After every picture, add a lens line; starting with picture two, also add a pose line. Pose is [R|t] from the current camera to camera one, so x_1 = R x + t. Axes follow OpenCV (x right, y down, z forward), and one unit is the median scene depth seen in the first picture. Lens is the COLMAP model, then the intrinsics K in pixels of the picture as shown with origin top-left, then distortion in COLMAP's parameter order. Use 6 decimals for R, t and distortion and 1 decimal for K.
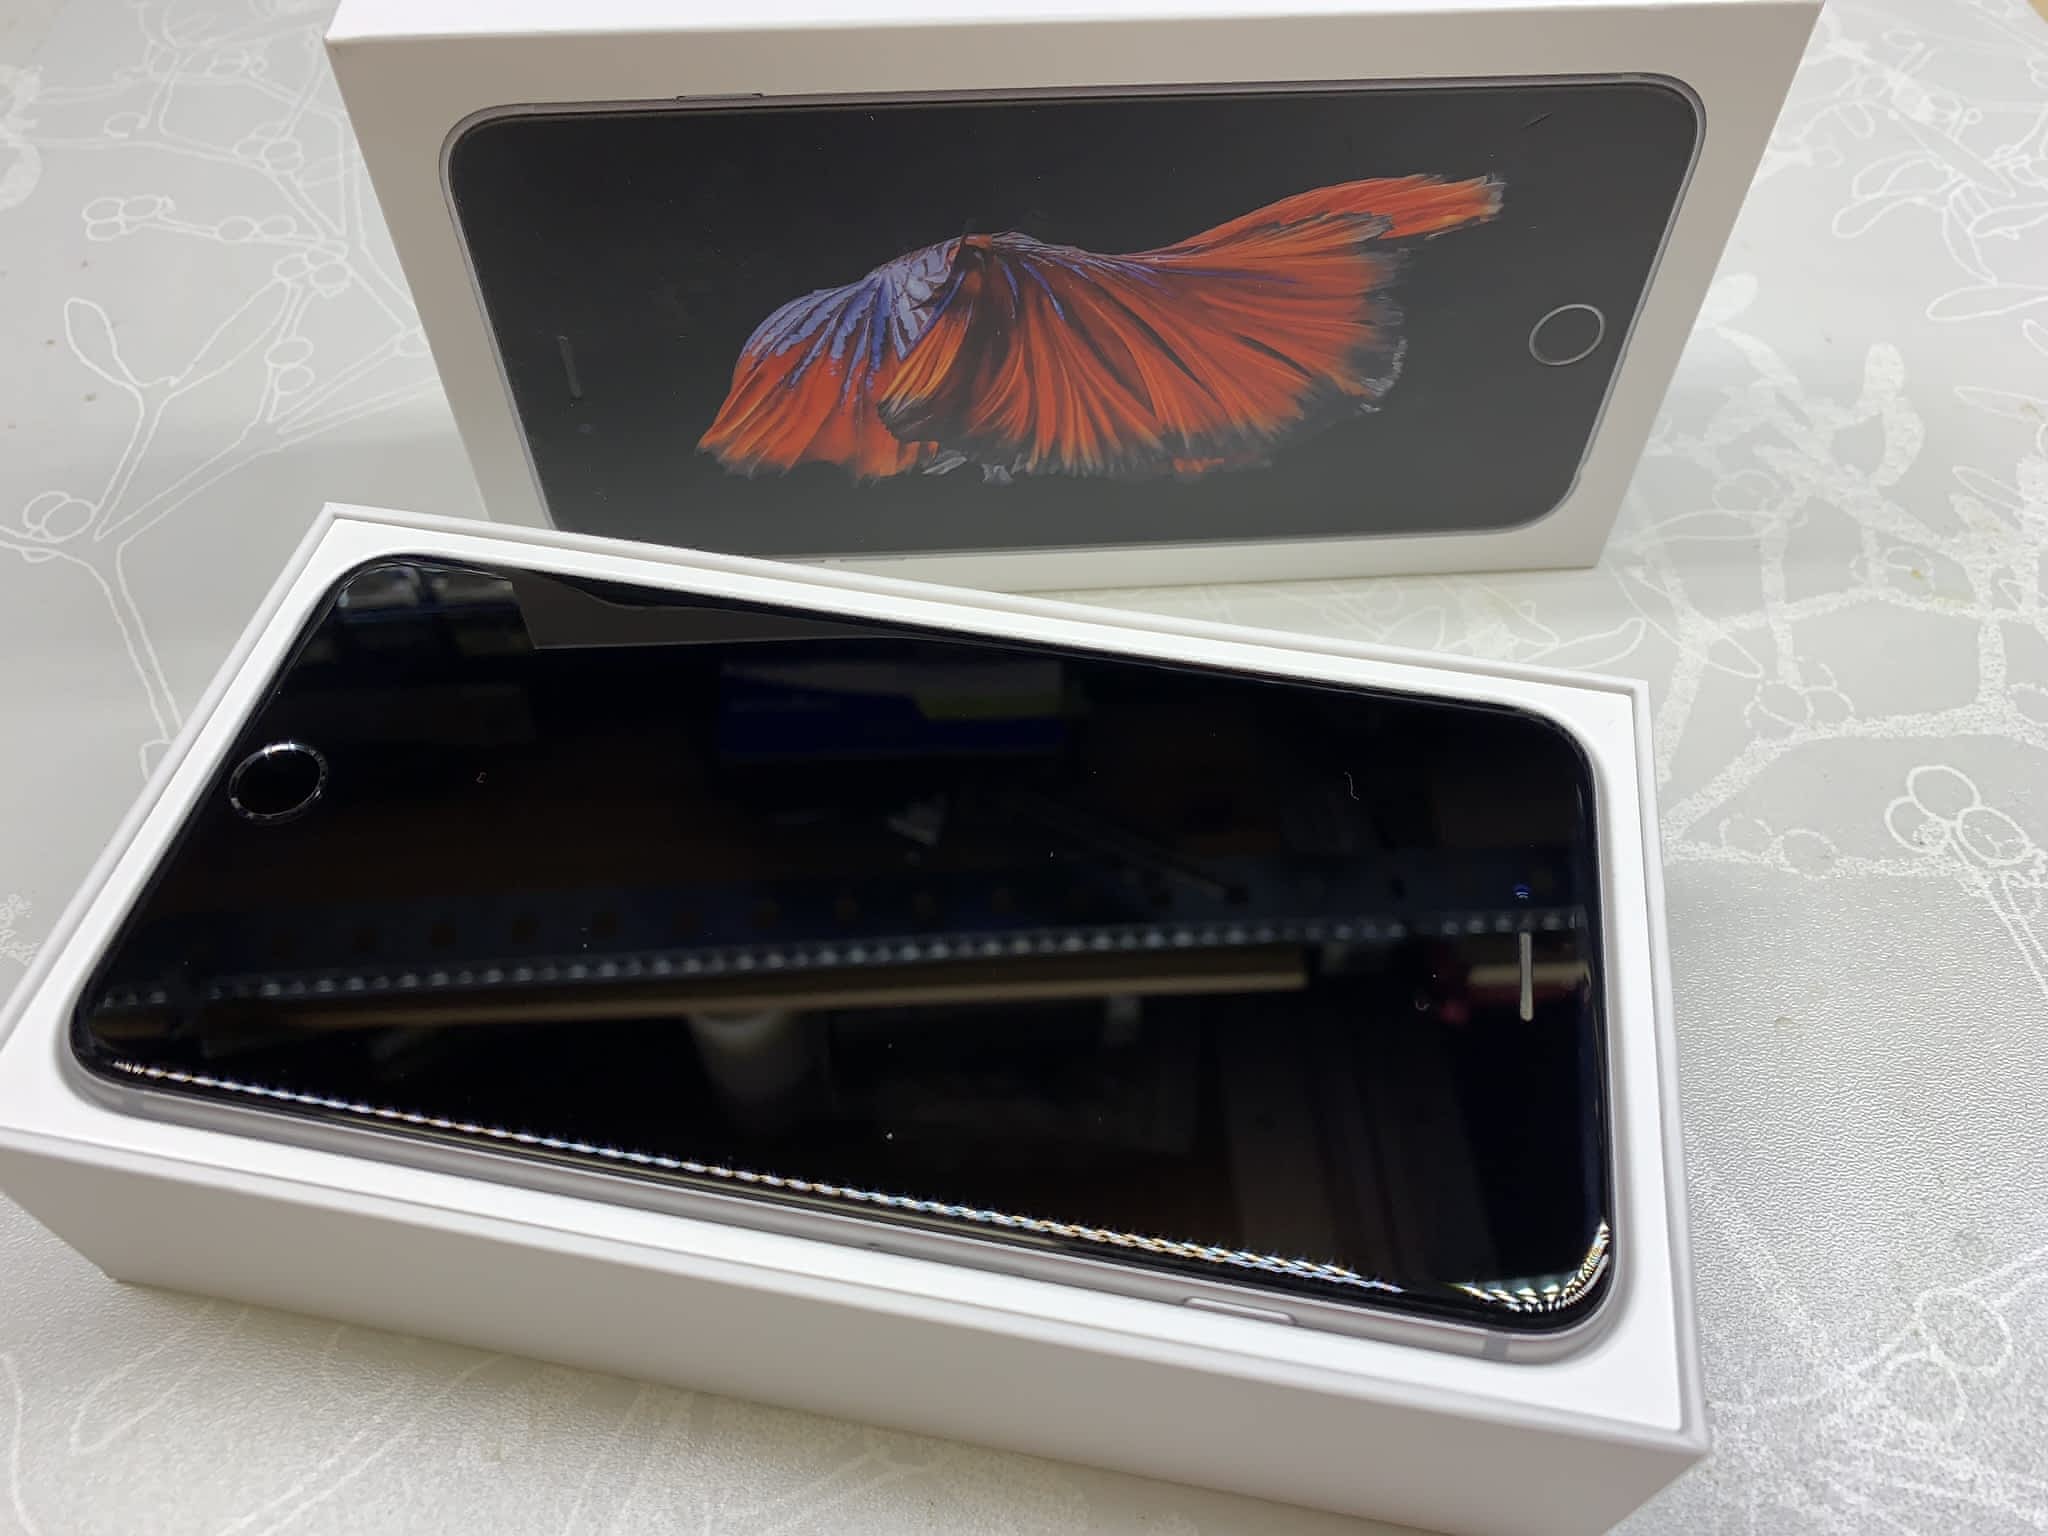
lens RADIAL K [[1528.6, 0, 990.9], [0, 1528.6, 730.3], [0, 0, 1]] dist [-0.010576, -0.008262]
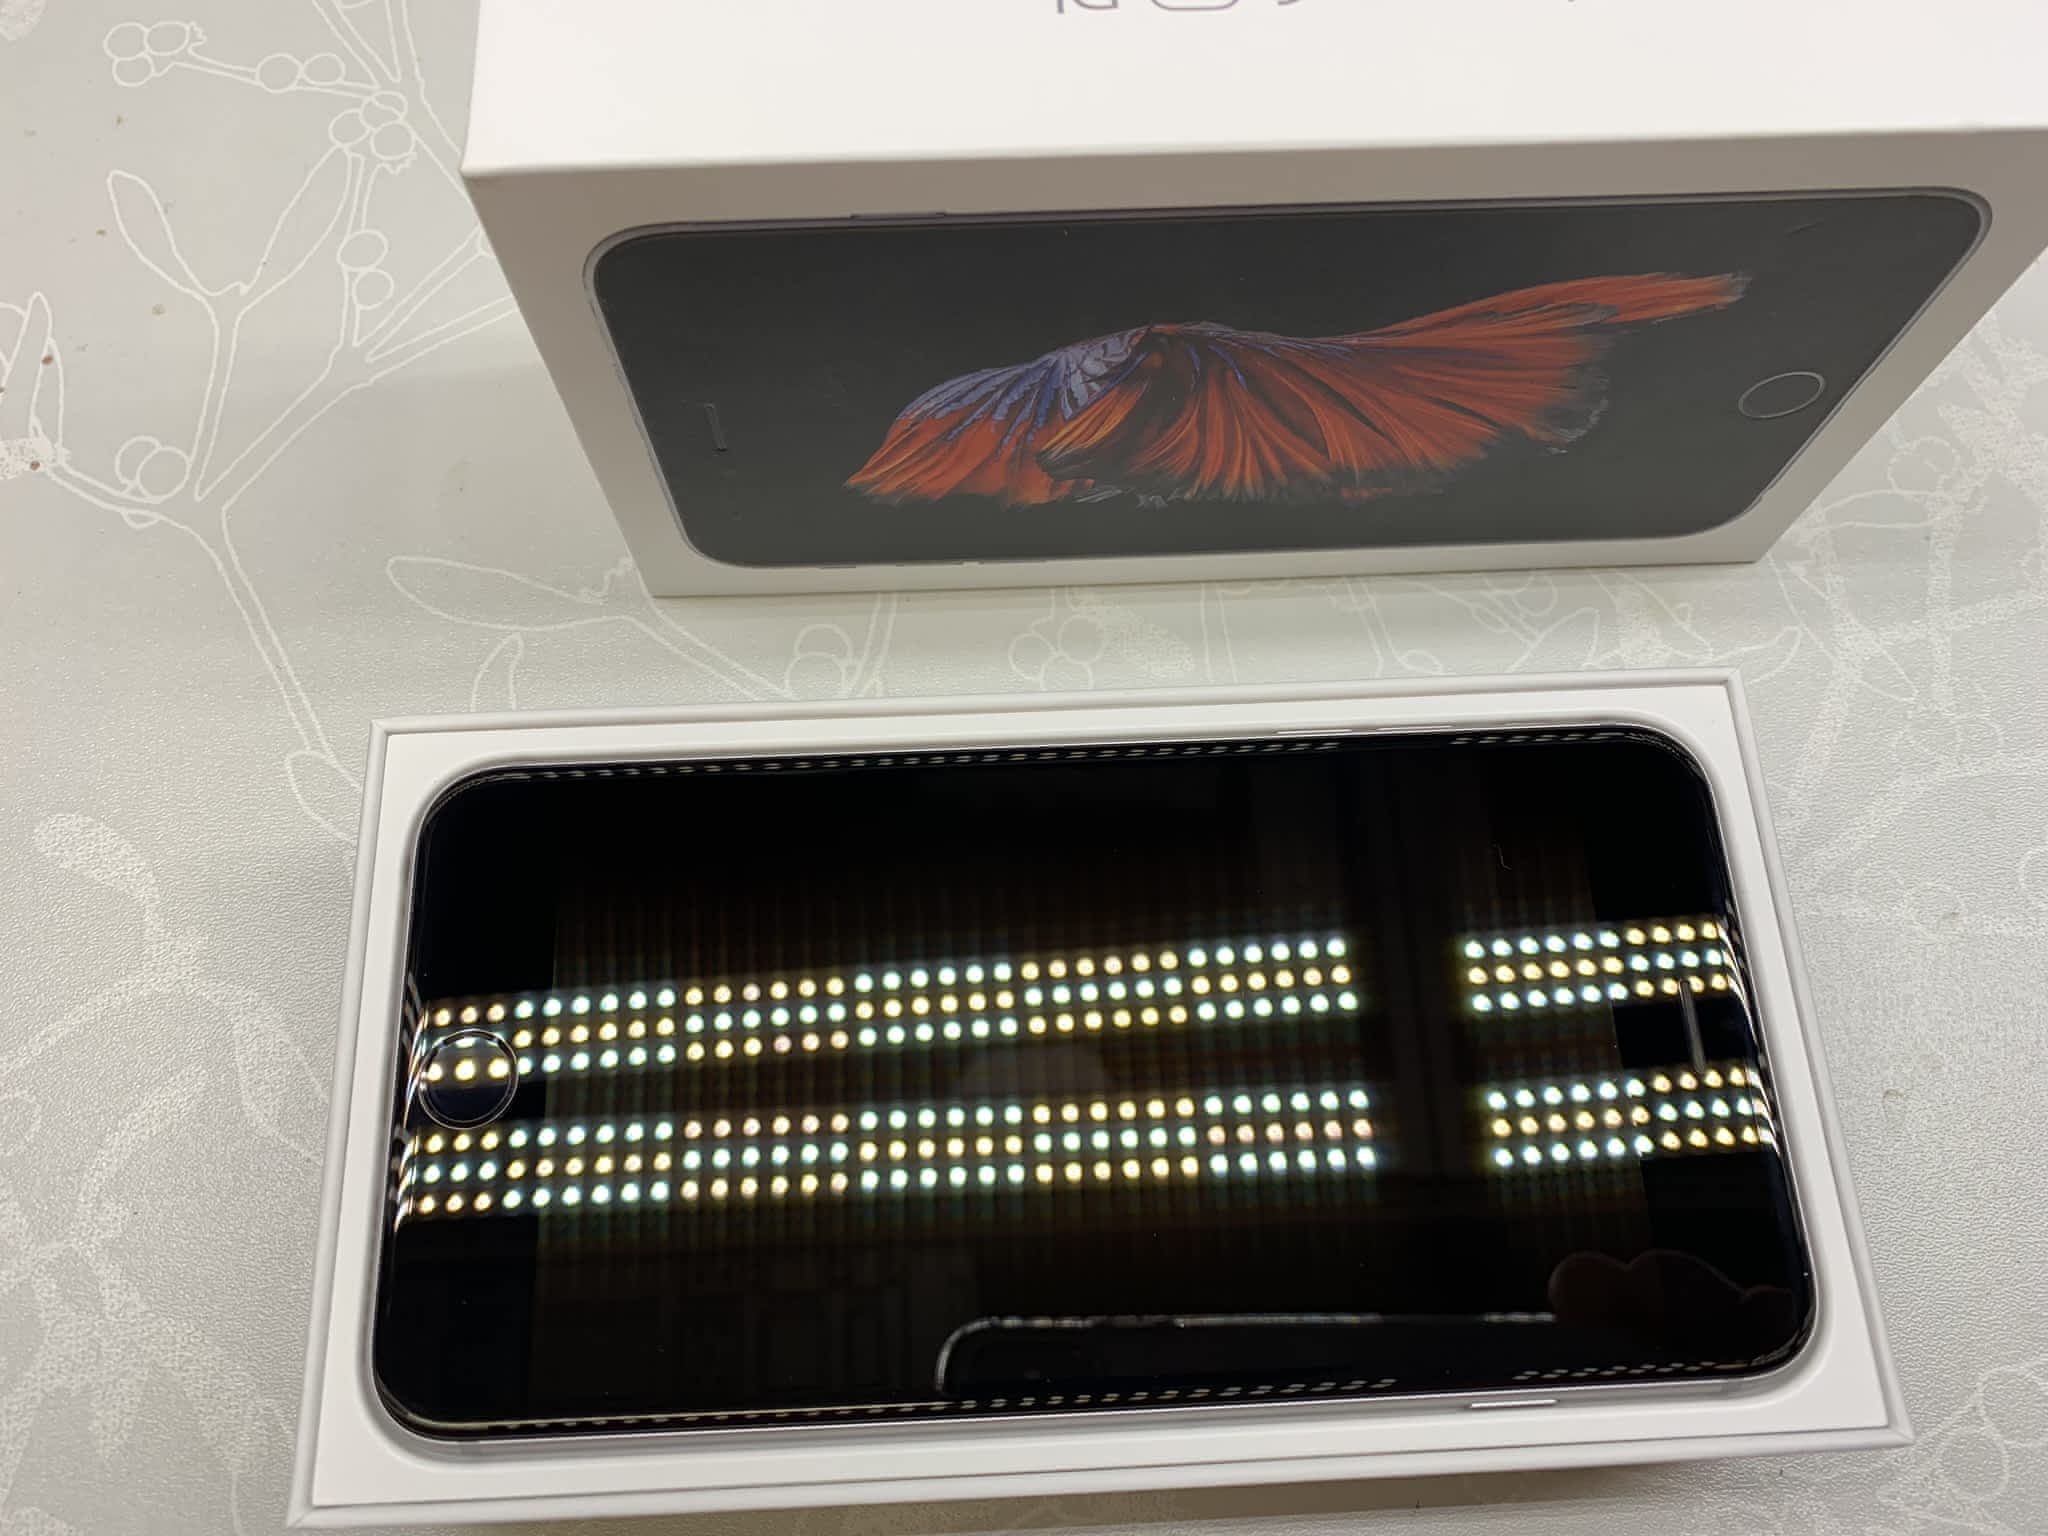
lens RADIAL K [[1528.6, 0, 1006.5], [0, 1528.6, 777.9], [0, 0, 1]] dist [-0.010576, -0.008262]
pose [[0.999870, 0.015329, -0.004907, -0.080130], [-0.013352, 0.960212, 0.278953, -0.266884], [0.008988, -0.278851, 0.960292, 0.037494]]
